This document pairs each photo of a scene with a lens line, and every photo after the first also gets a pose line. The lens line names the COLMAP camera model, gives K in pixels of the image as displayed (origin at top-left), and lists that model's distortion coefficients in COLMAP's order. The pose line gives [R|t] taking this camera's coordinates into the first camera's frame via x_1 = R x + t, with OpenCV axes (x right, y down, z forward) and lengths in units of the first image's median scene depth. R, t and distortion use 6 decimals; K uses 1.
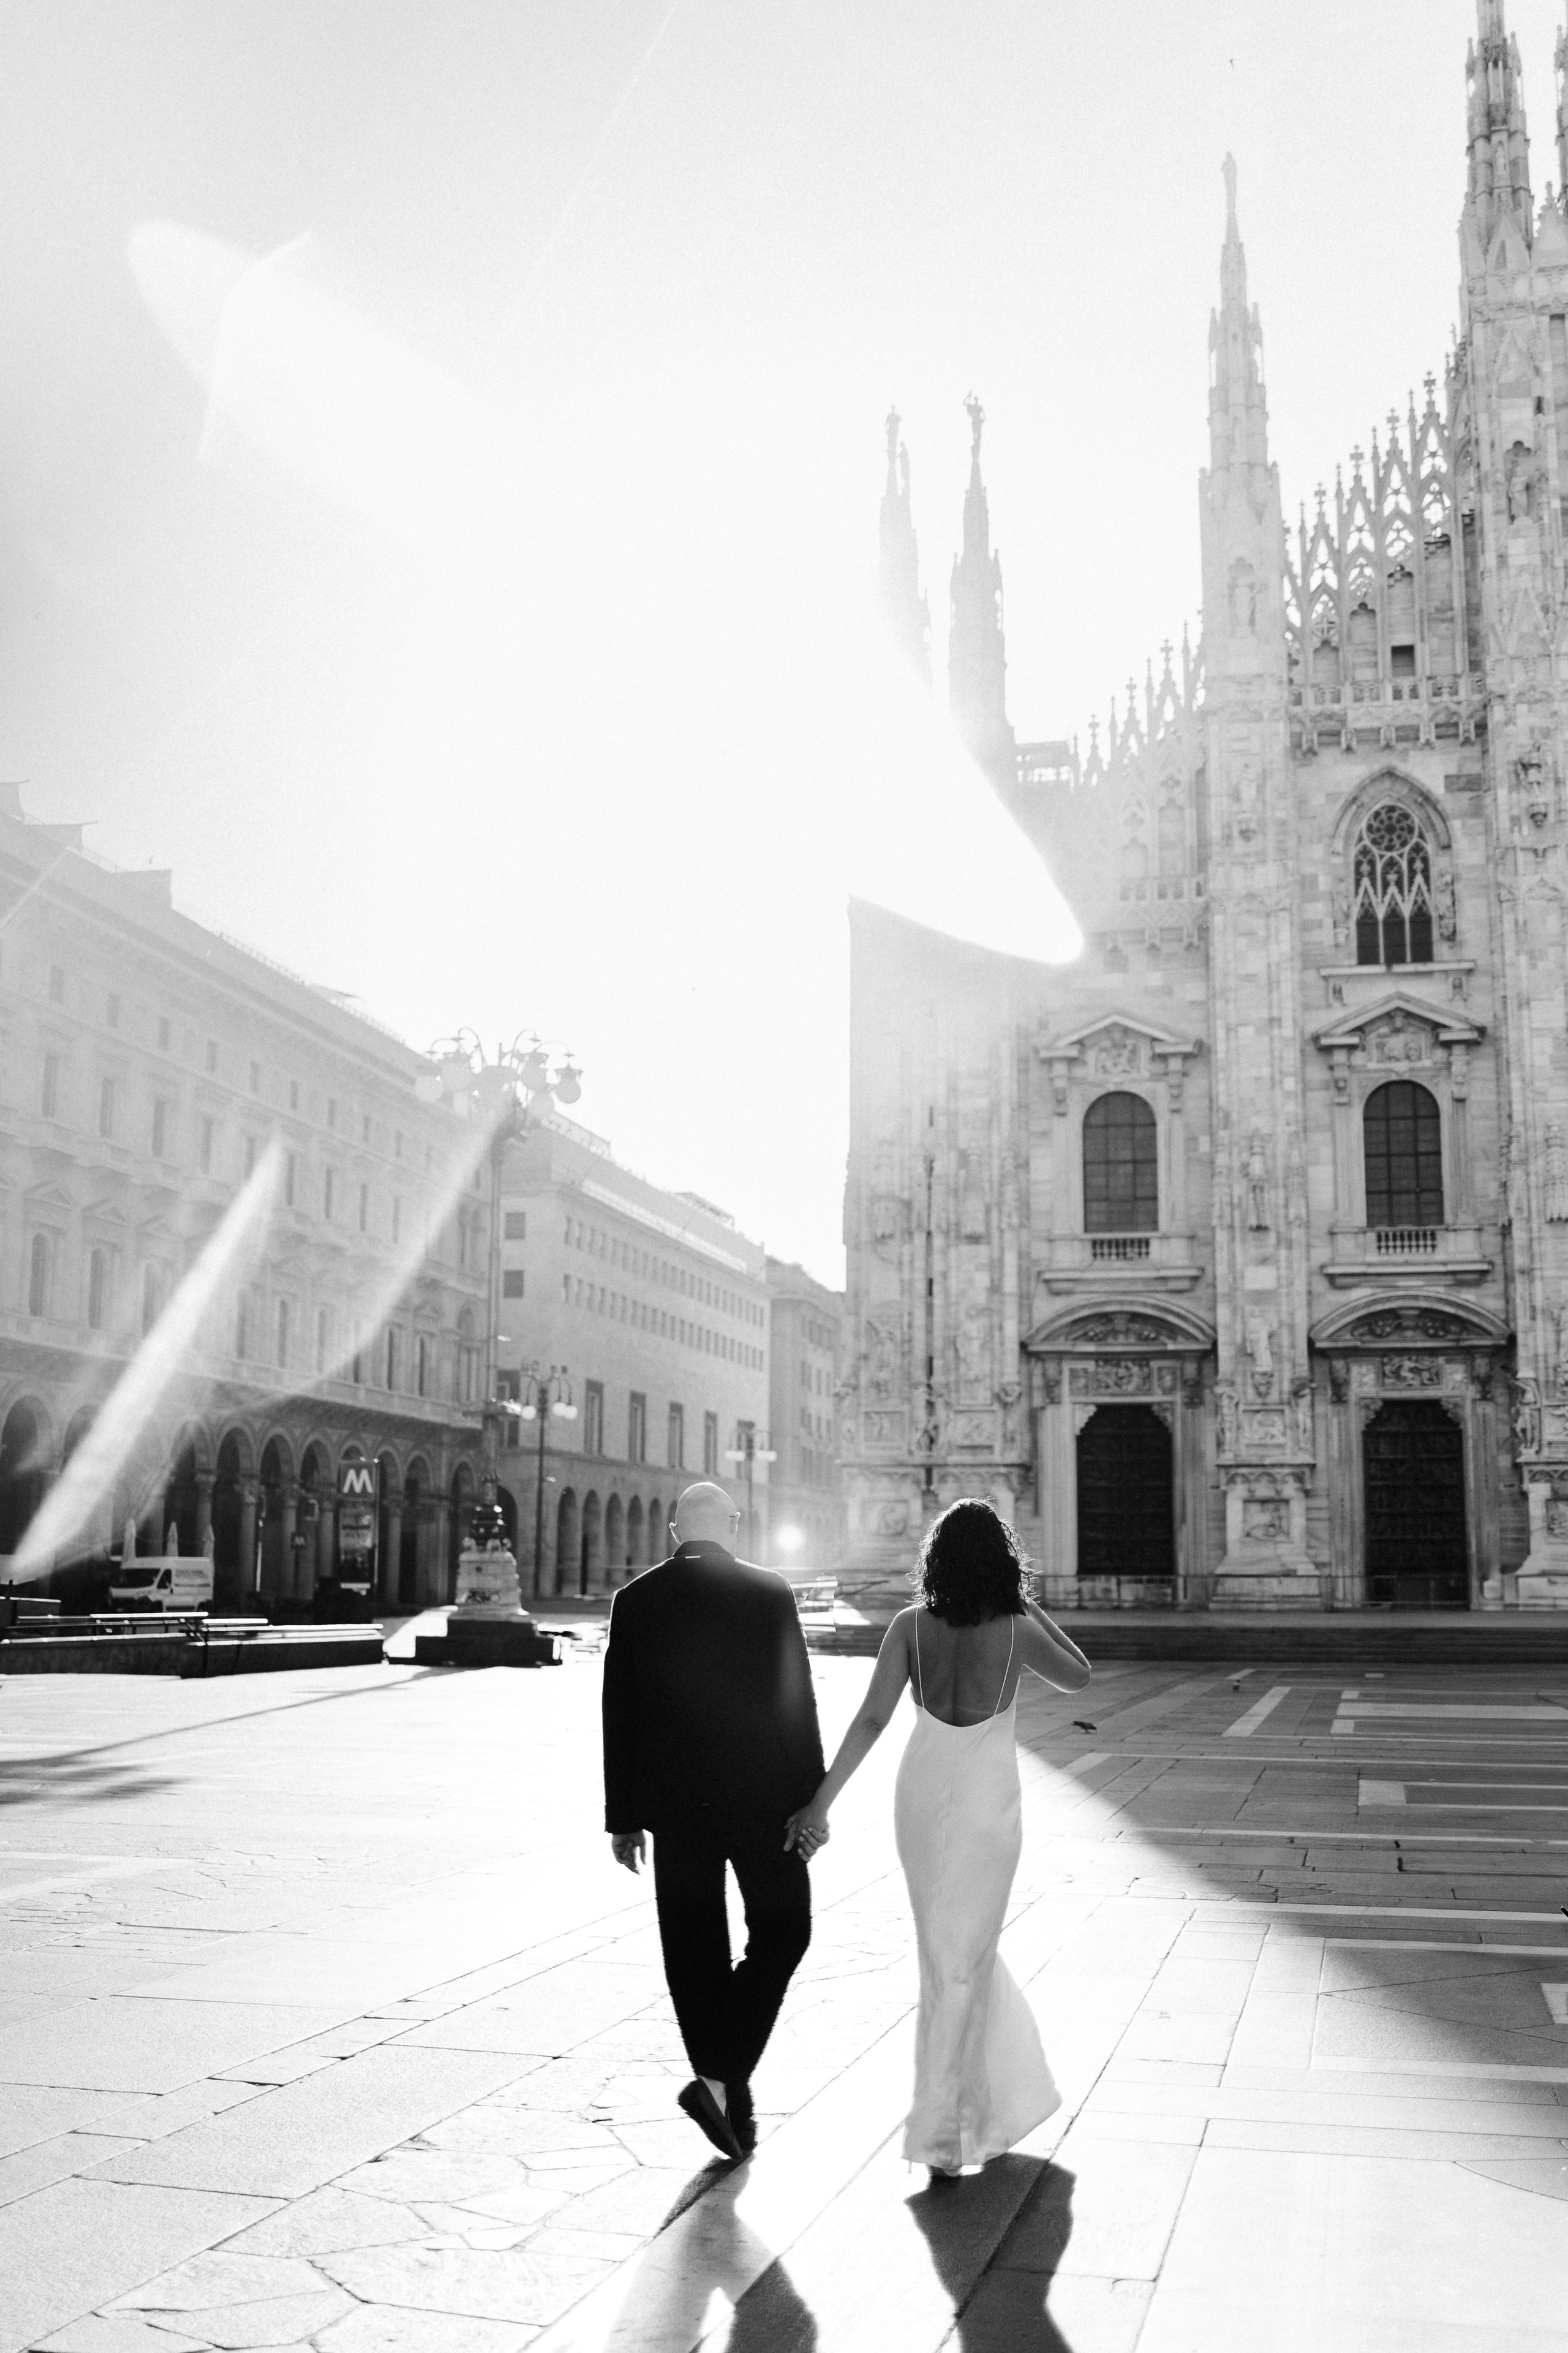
lens RADIAL K [[2462.9, 0, 786.3], [0, 2462.9, 1155.2], [0, 0, 1]] dist [-0.016044, -0.012113]
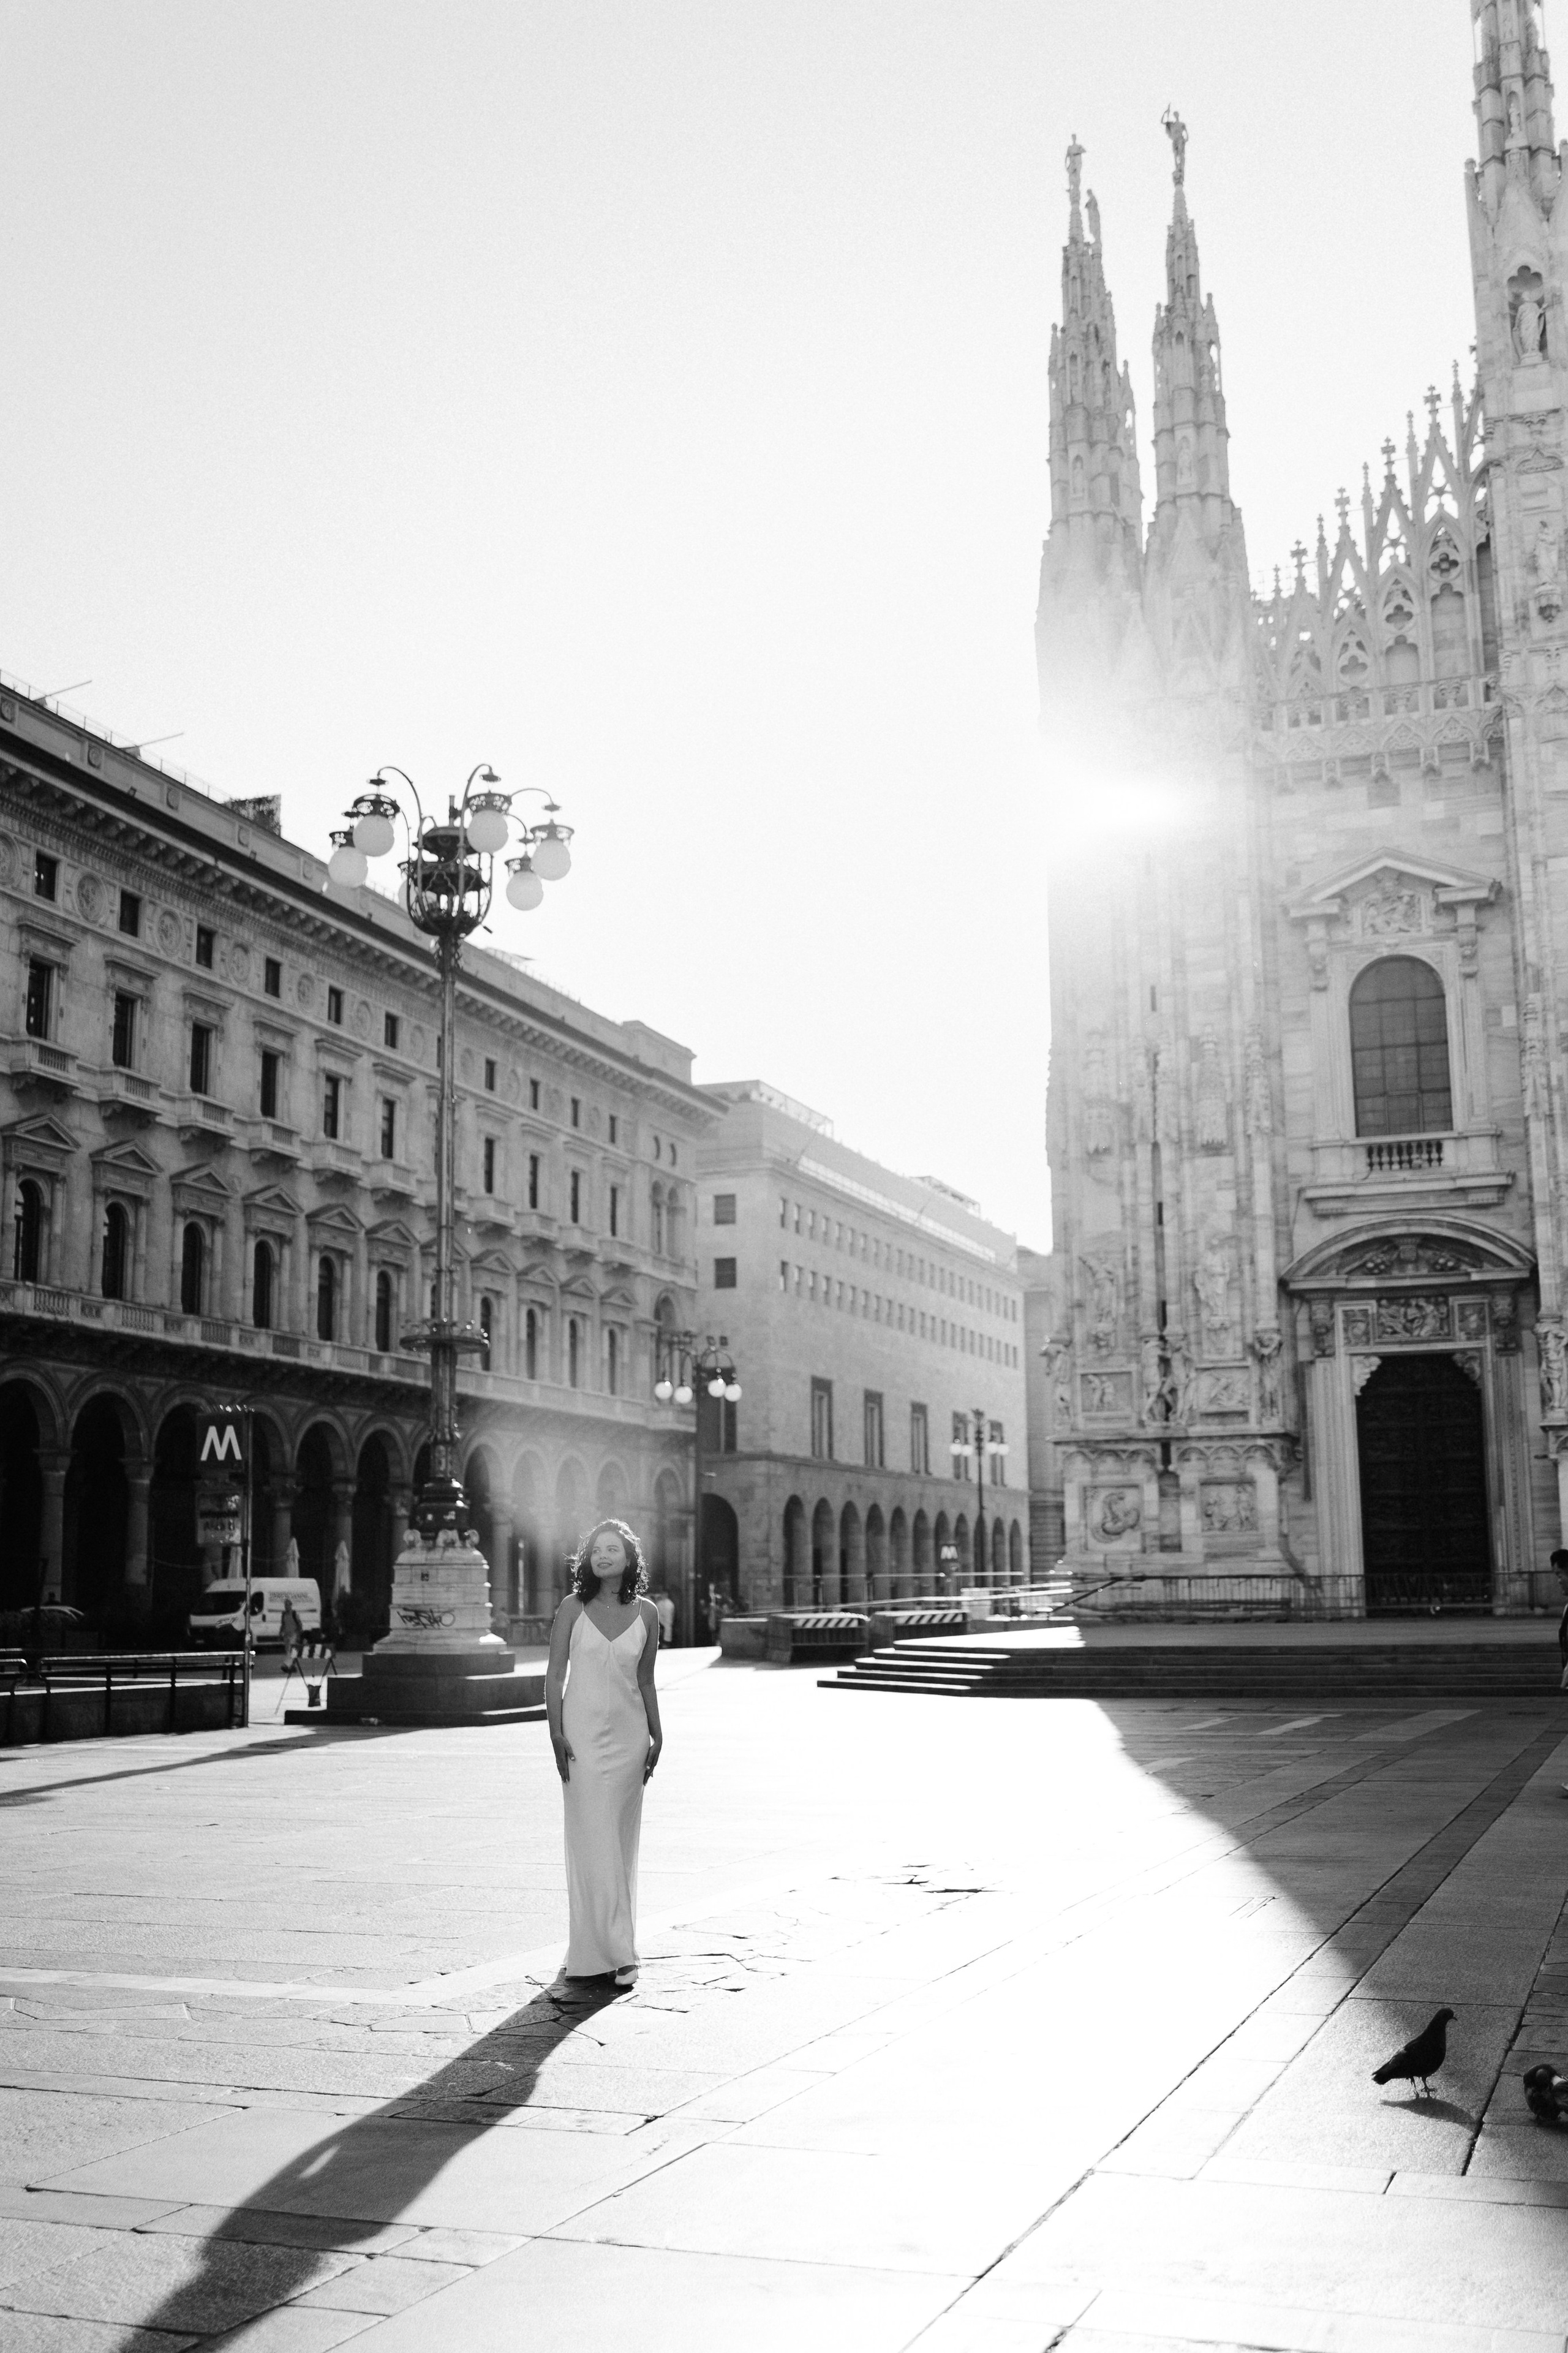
lens RADIAL K [[2427.3, 0, 784.0], [0, 2427.3, 1176.5], [0, 0, 1]] dist [-0.049388, 0.081283]
pose [[0.992557, -0.039071, -0.115346, 0.029049], [0.038894, 0.999236, -0.003786, 0.039979], [0.115405, -0.000729, 0.993318, 0.217167]]
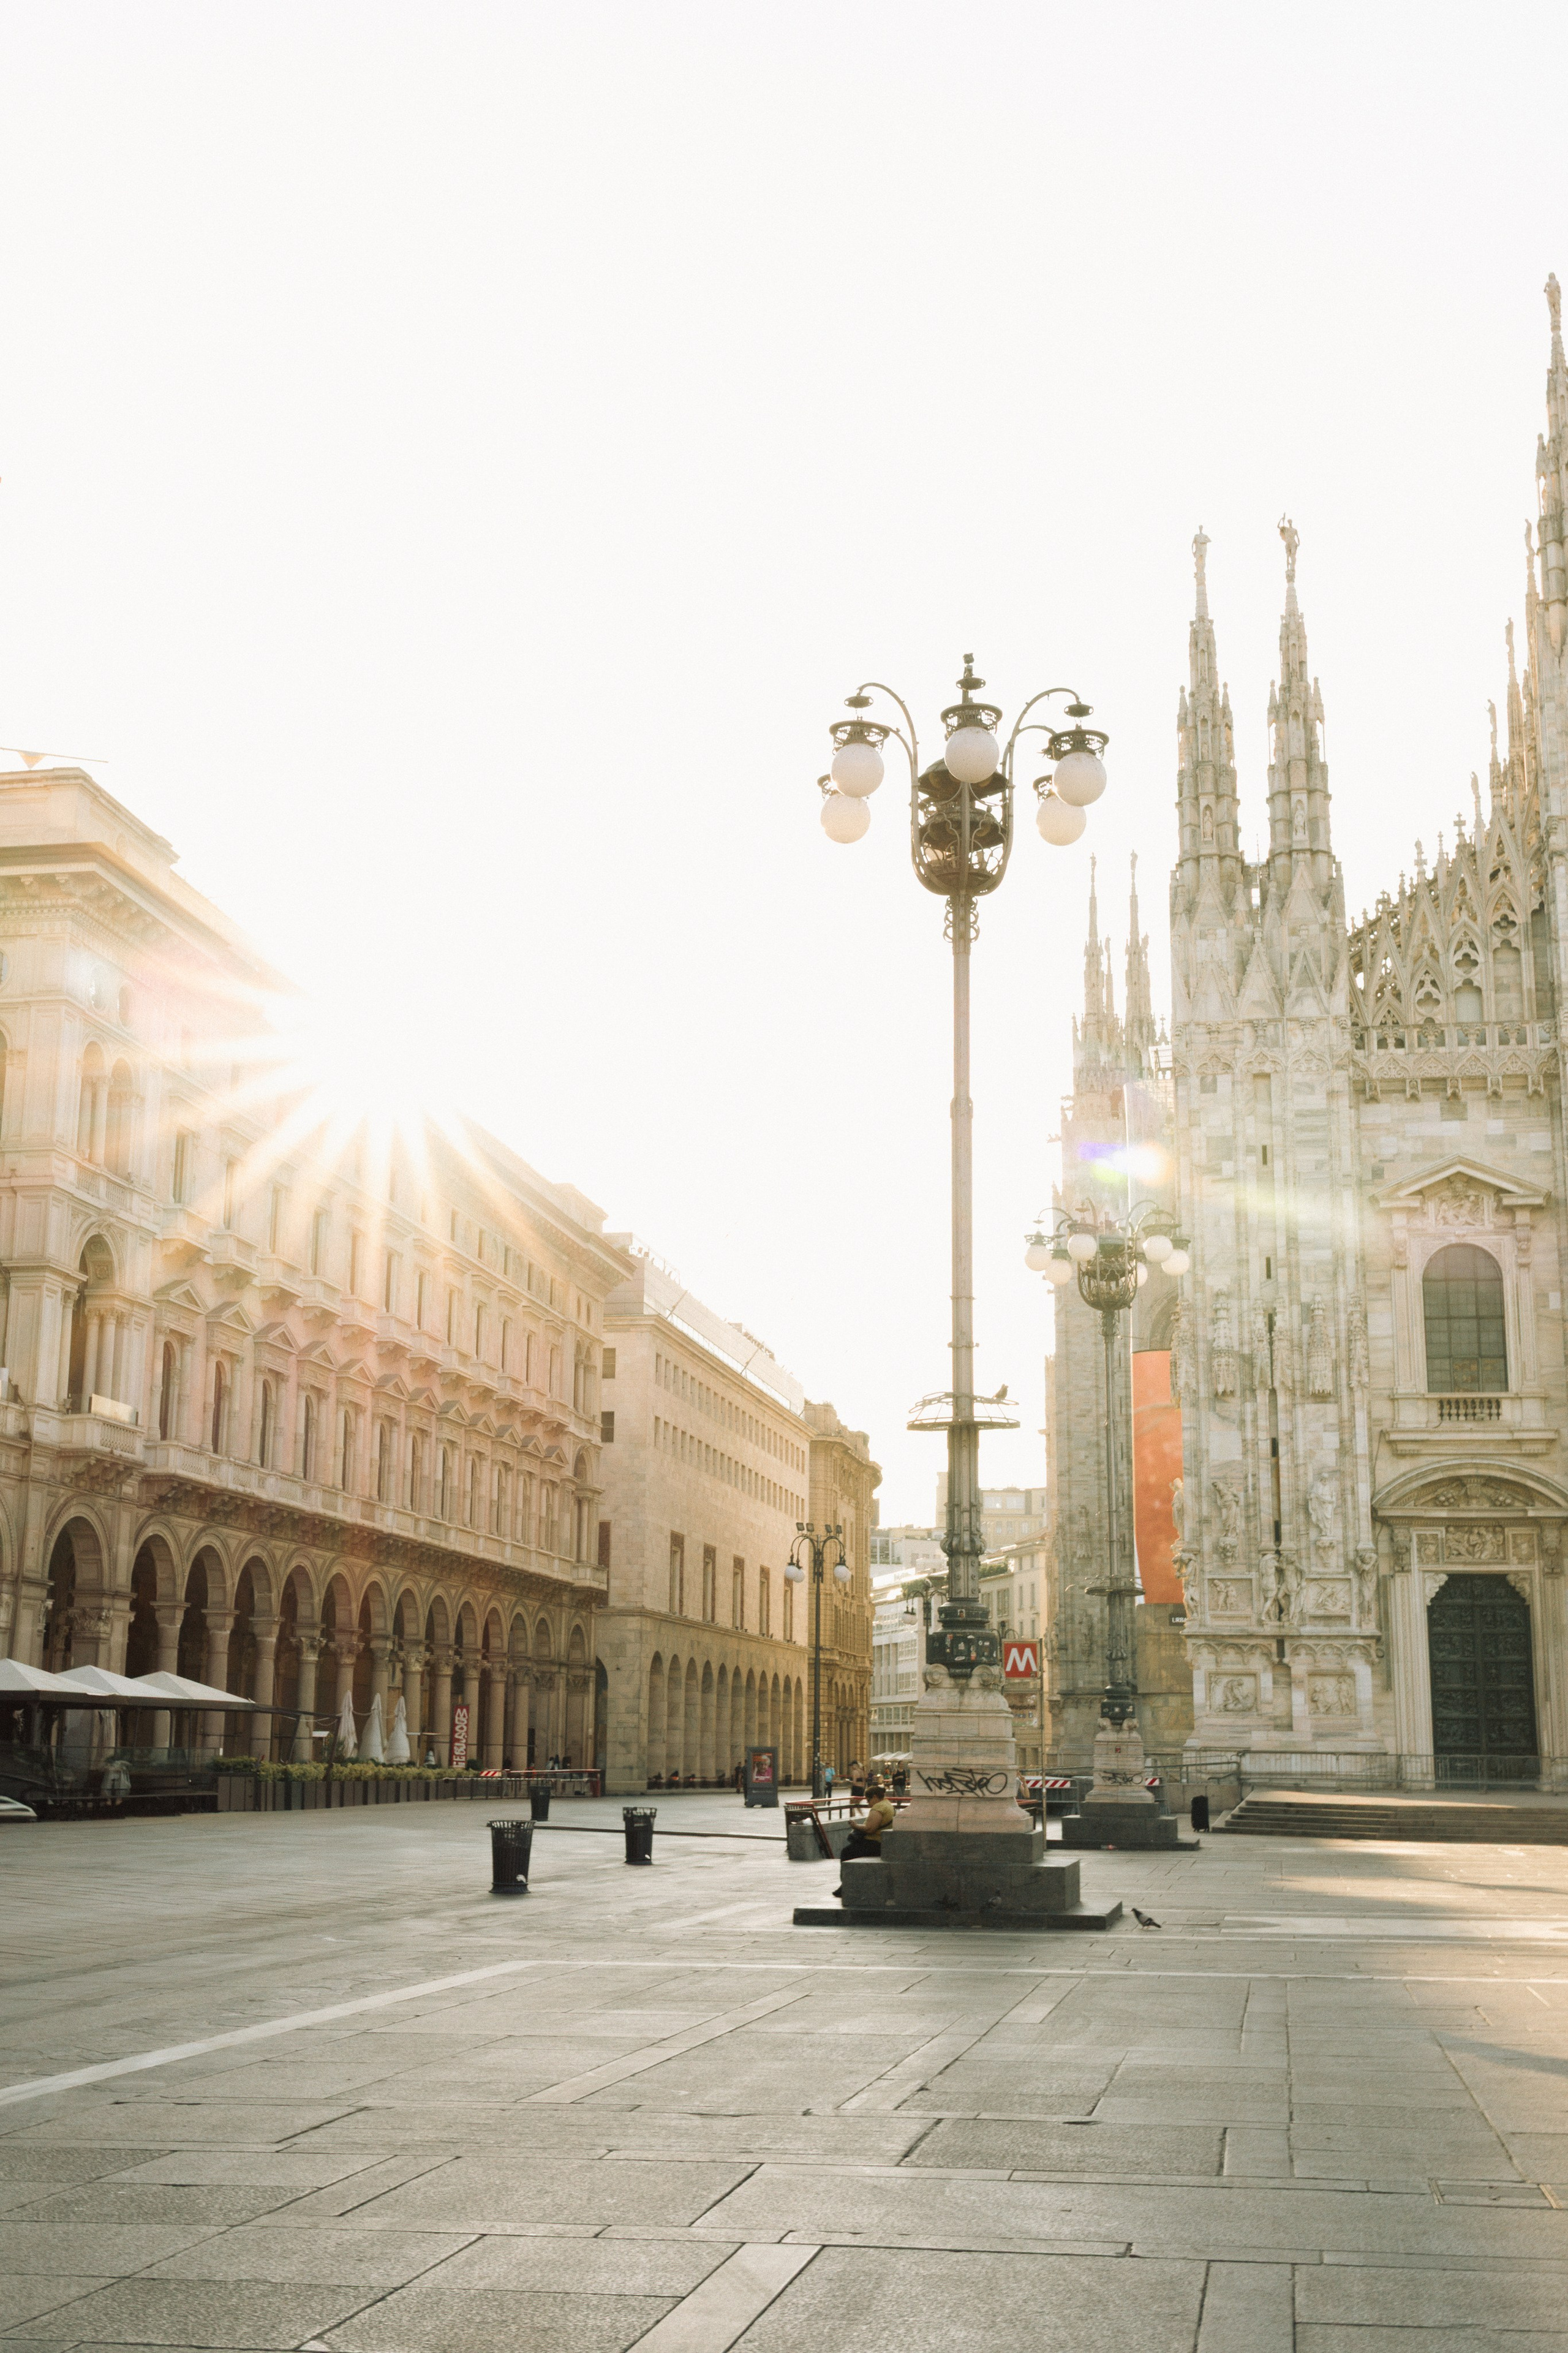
lens RADIAL K [[2765.0, 0, 781.7], [0, 2765.0, 1114.6], [0, 0, 1]] dist [0.053519, -0.002270]
pose [[0.998528, 0.013672, 0.052487, -0.189636], [-0.010741, 0.998389, -0.055719, -0.013302], [-0.053164, 0.055073, 0.997066, -0.068882]]
